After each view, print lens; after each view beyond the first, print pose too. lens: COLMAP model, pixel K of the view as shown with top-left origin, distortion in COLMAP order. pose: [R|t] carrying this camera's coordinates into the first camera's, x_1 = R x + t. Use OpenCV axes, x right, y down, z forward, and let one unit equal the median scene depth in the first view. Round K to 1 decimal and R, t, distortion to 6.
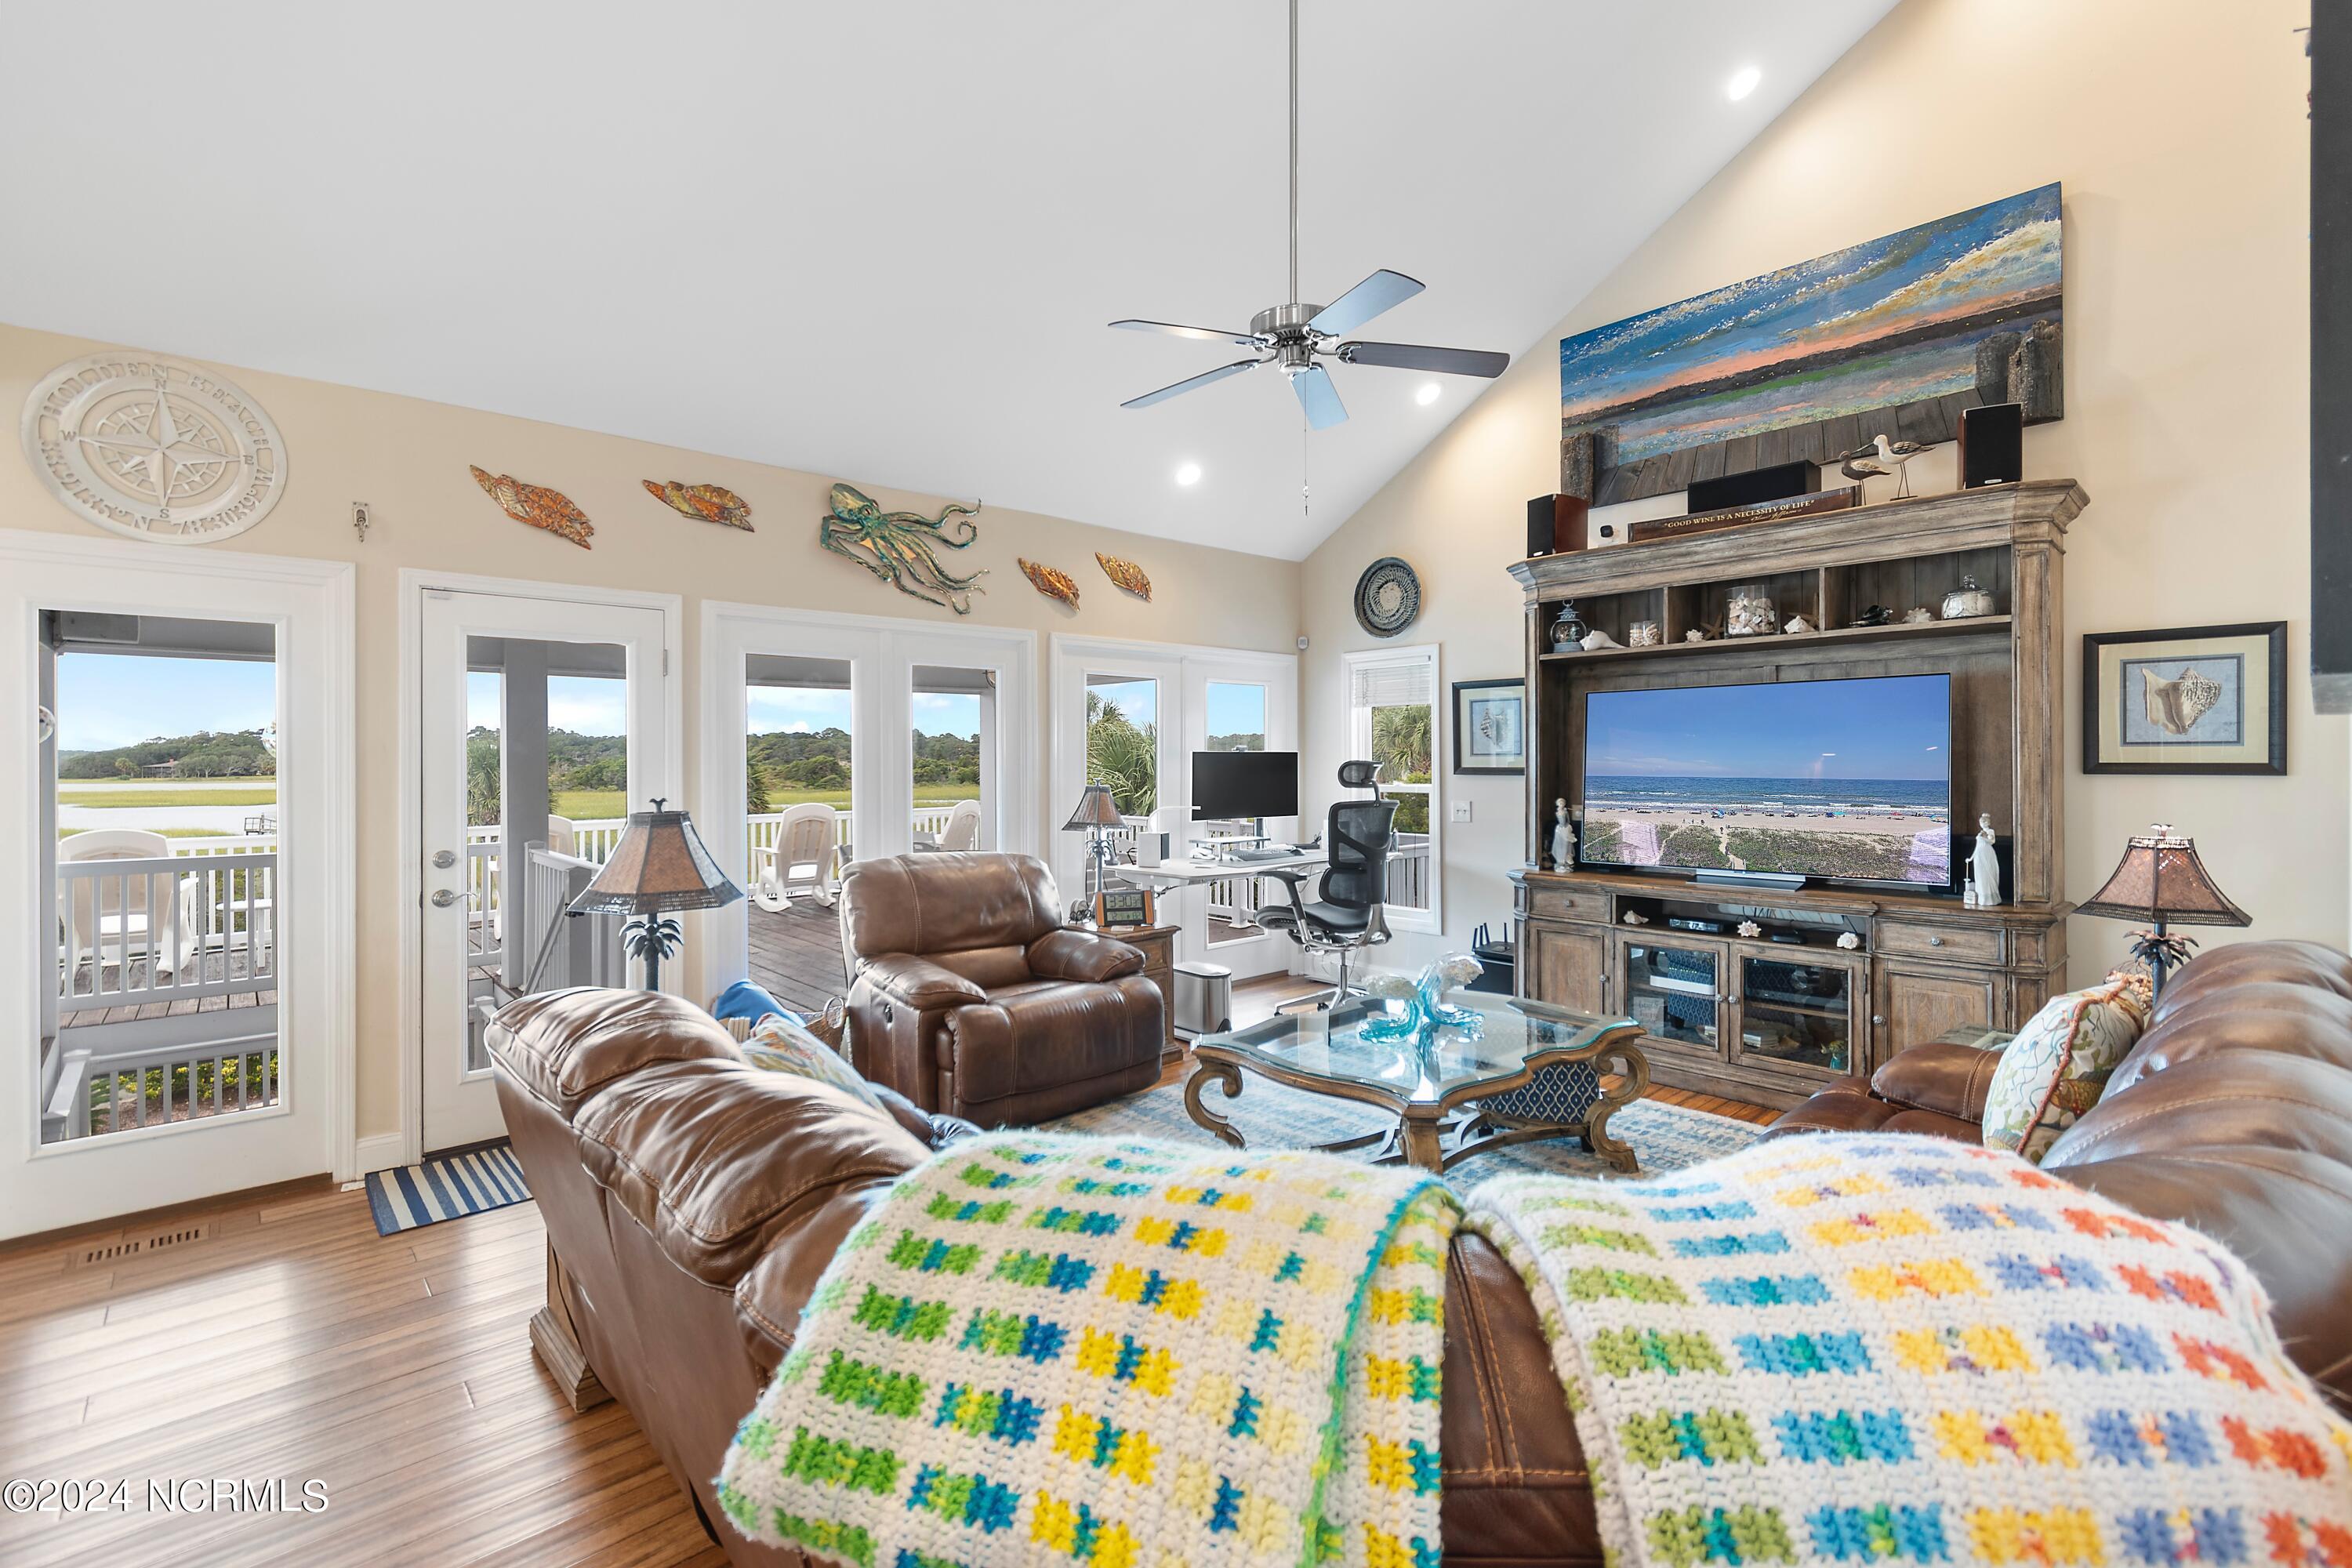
lens RADIAL K [[1046.9, 0, 1165.4], [0, 1046.9, 758.5], [0, 0, 1]] dist [0.004374, -0.000601]
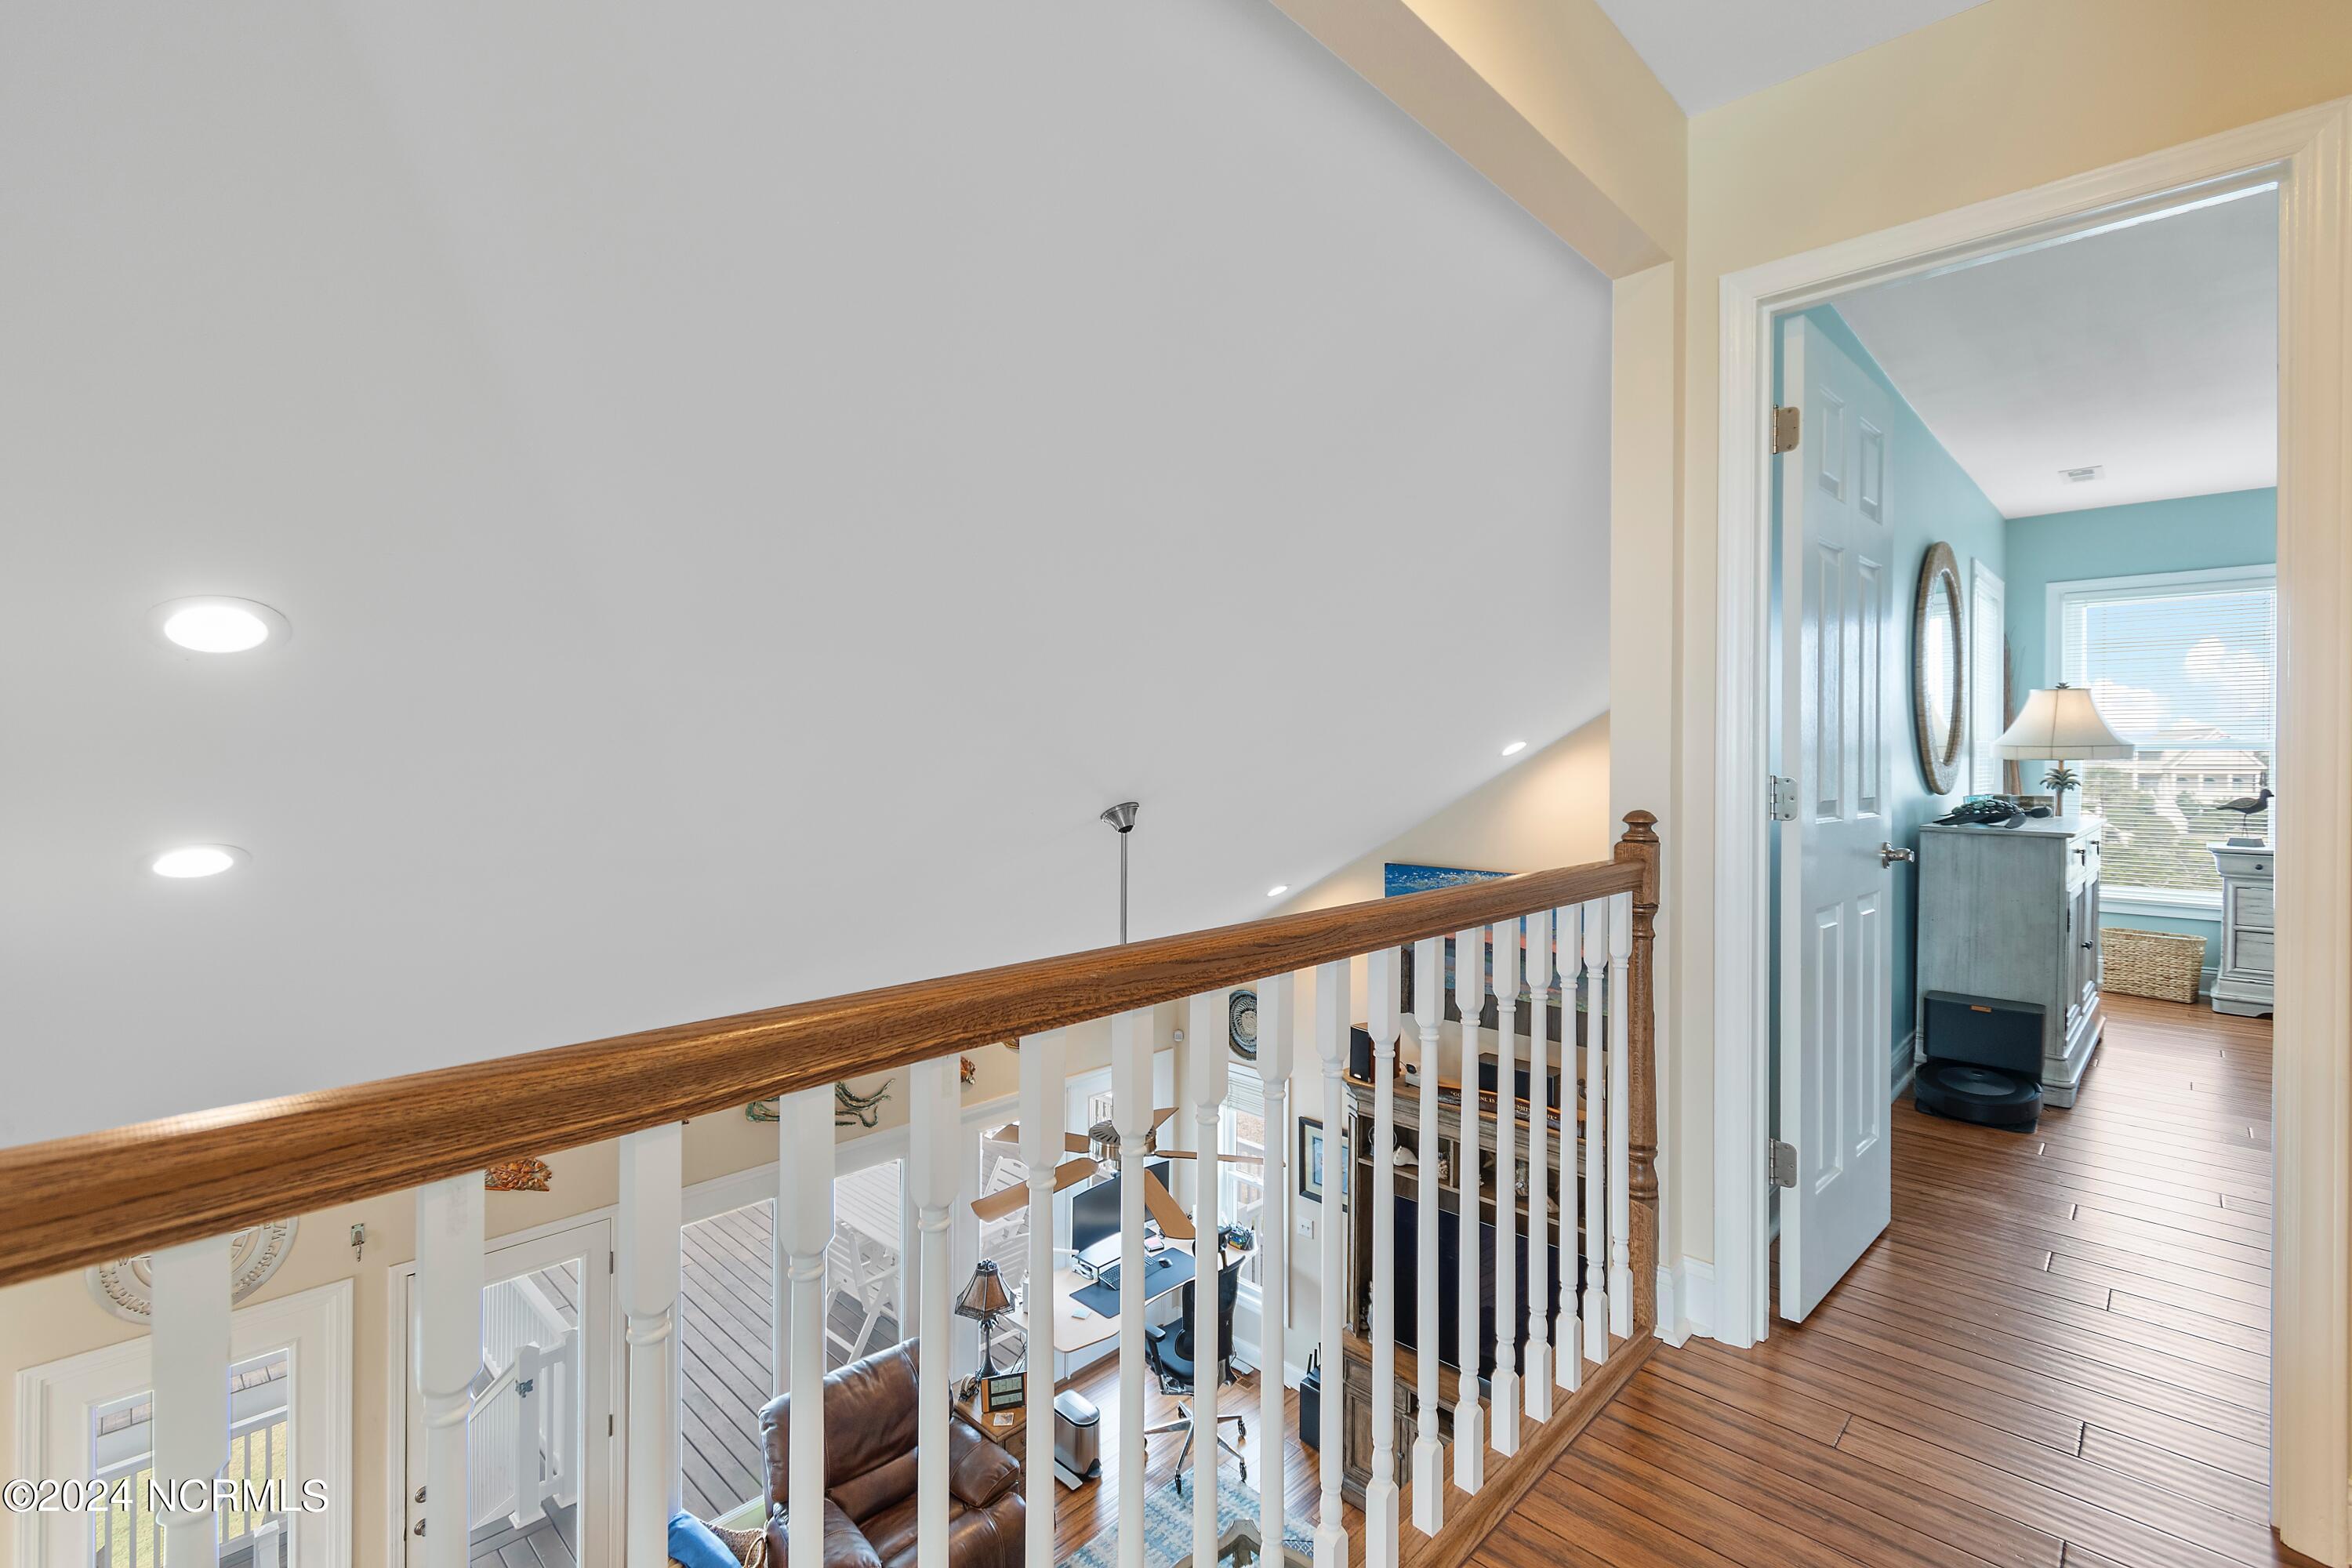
lens RADIAL K [[1046.9, 0, 1166.8], [0, 1046.9, 779.4], [0, 0, 1]] dist [0.004374, -0.000601]
pose [[0.998151, 0.008097, 0.060246, 0.068245], [-0.008901, 0.999875, 0.013103, -0.598090], [-0.060133, -0.013615, 0.998098, -0.197640]]
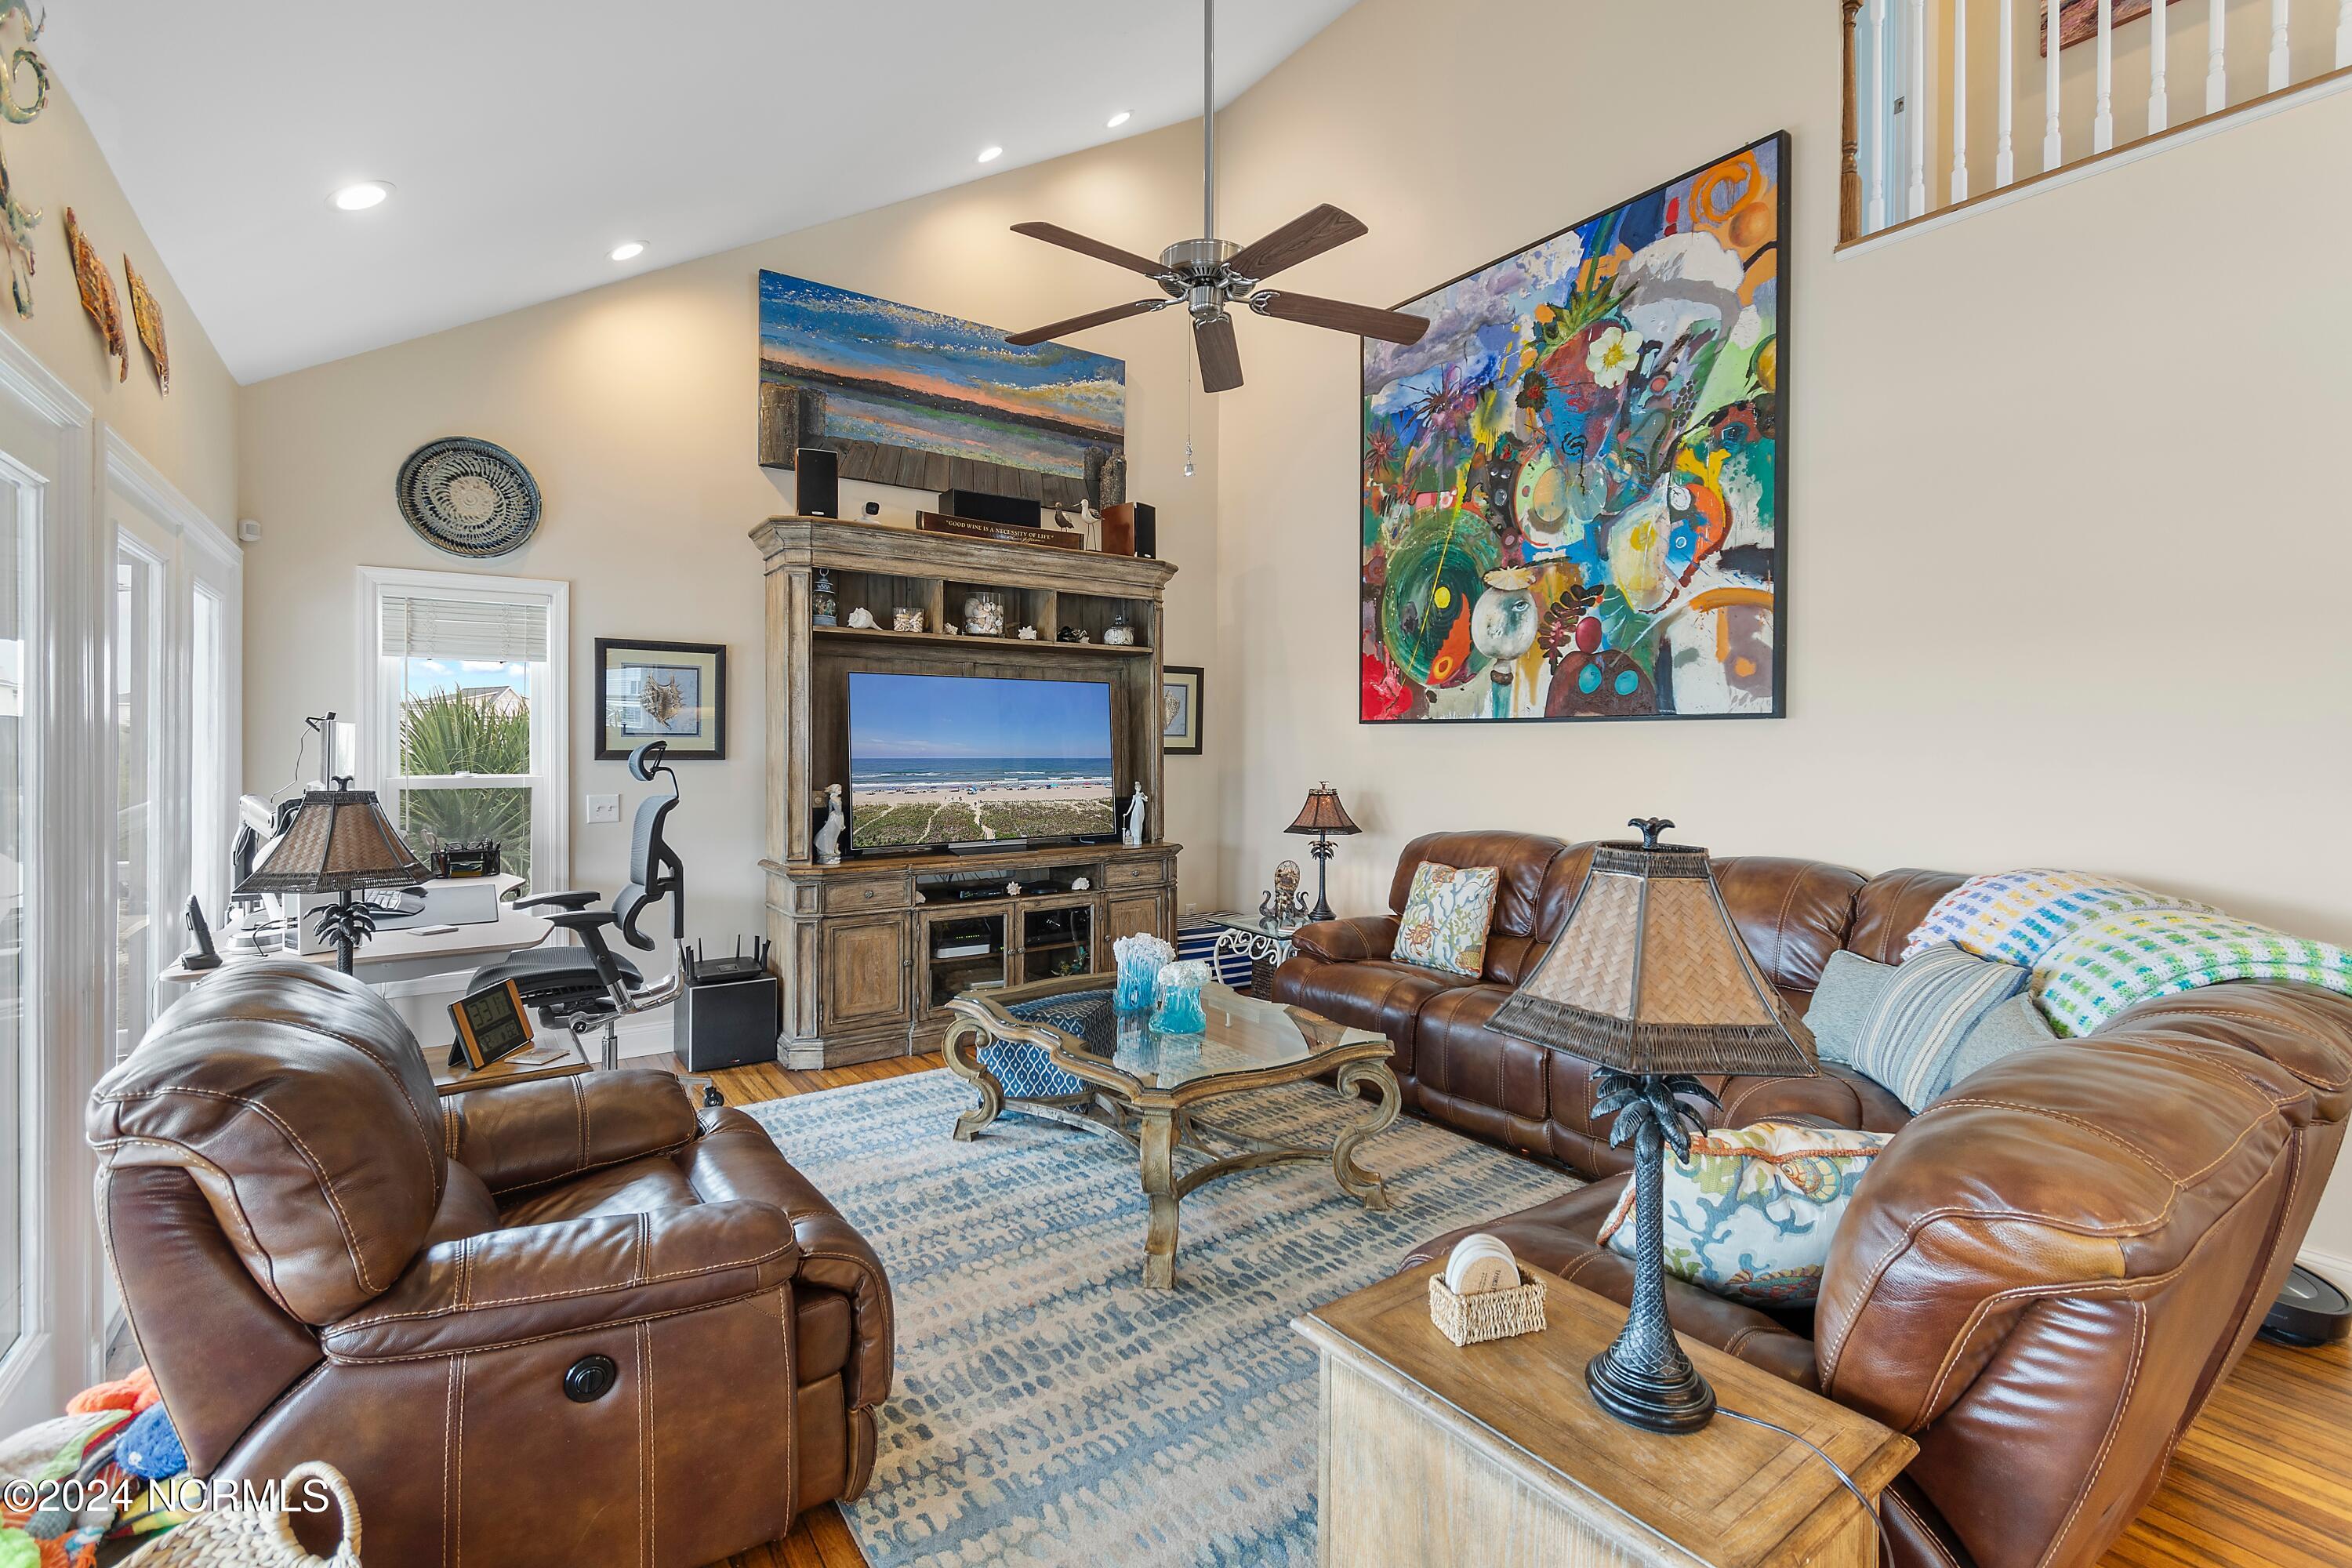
lens RADIAL K [[1046.9, 0, 1177.7], [0, 1046.9, 749.7], [0, 0, 1]] dist [0.004374, -0.000601]
pose [[0.121559, -0.000540, 0.992584, -0.544095], [-0.008148, 0.999966, 0.001542, 0.004352], [-0.992551, -0.008275, 0.121550, 0.634605]]
